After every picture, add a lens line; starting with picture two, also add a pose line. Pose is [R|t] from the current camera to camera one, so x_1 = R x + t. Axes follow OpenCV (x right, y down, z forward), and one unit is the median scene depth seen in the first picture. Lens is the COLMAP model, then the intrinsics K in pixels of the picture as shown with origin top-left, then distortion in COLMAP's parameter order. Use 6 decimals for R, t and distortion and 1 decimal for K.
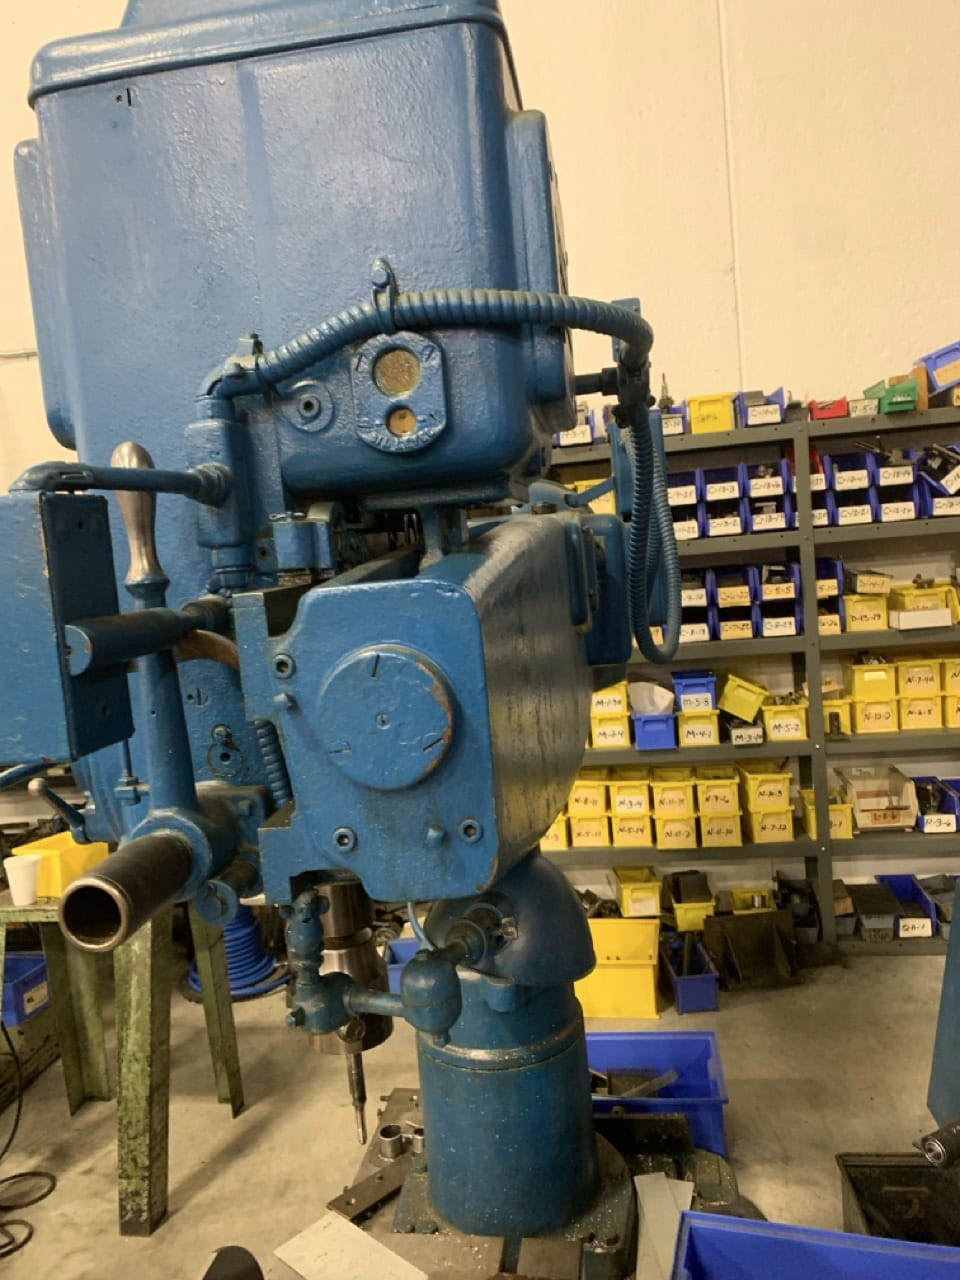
lens RADIAL K [[981.8, 0, 454.3], [0, 981.8, 633.1], [0, 0, 1]] dist [0.040499, -0.047798]
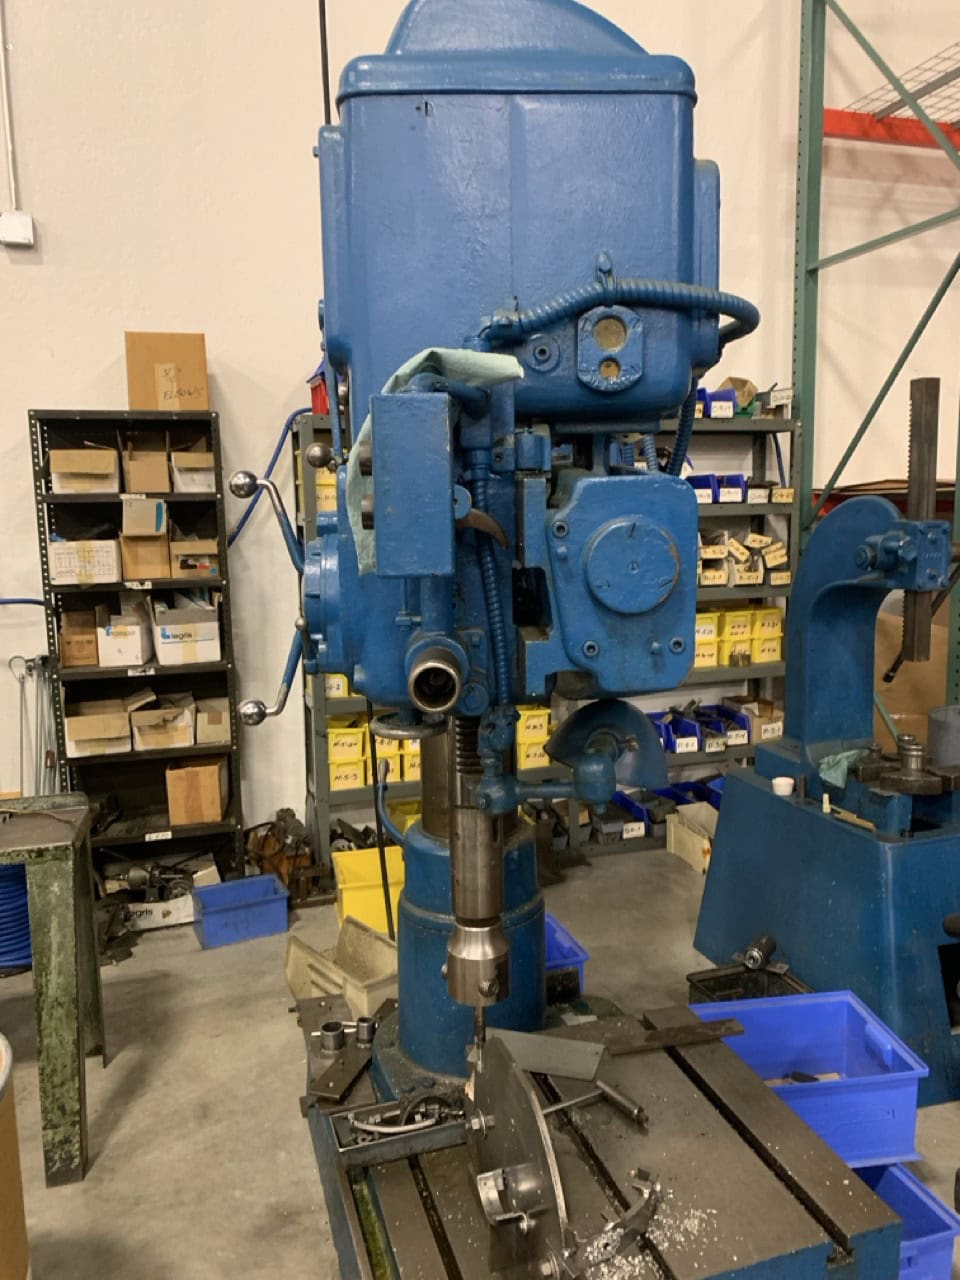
lens RADIAL K [[981.8, 0, 488.7], [0, 981.8, 625.6], [0, 0, 1]] dist [0.040499, -0.047798]
pose [[0.890758, 0.013674, 0.454272, -0.388550], [-0.017540, 0.999837, 0.004297, 0.054458], [-0.454139, -0.011796, 0.890853, -0.032908]]
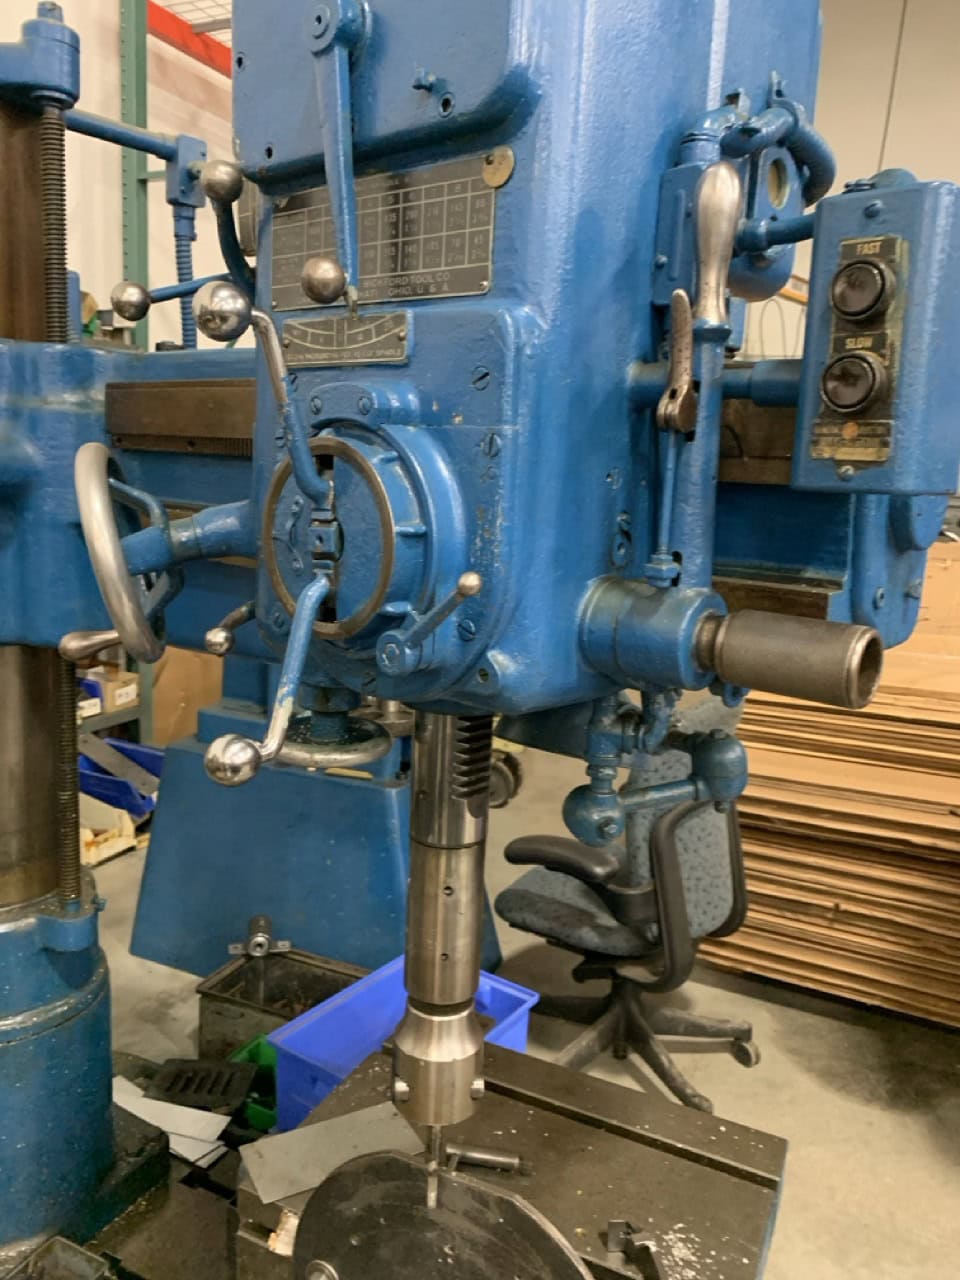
lens RADIAL K [[981.8, 0, 480.7], [0, 981.8, 622.5], [0, 0, 1]] dist [0.040499, -0.047798]
pose [[0.278850, -0.059691, 0.958478, -0.496726], [0.024520, 0.998184, 0.055030, 0.051651], [-0.960022, 0.008157, 0.279807, 0.335199]]
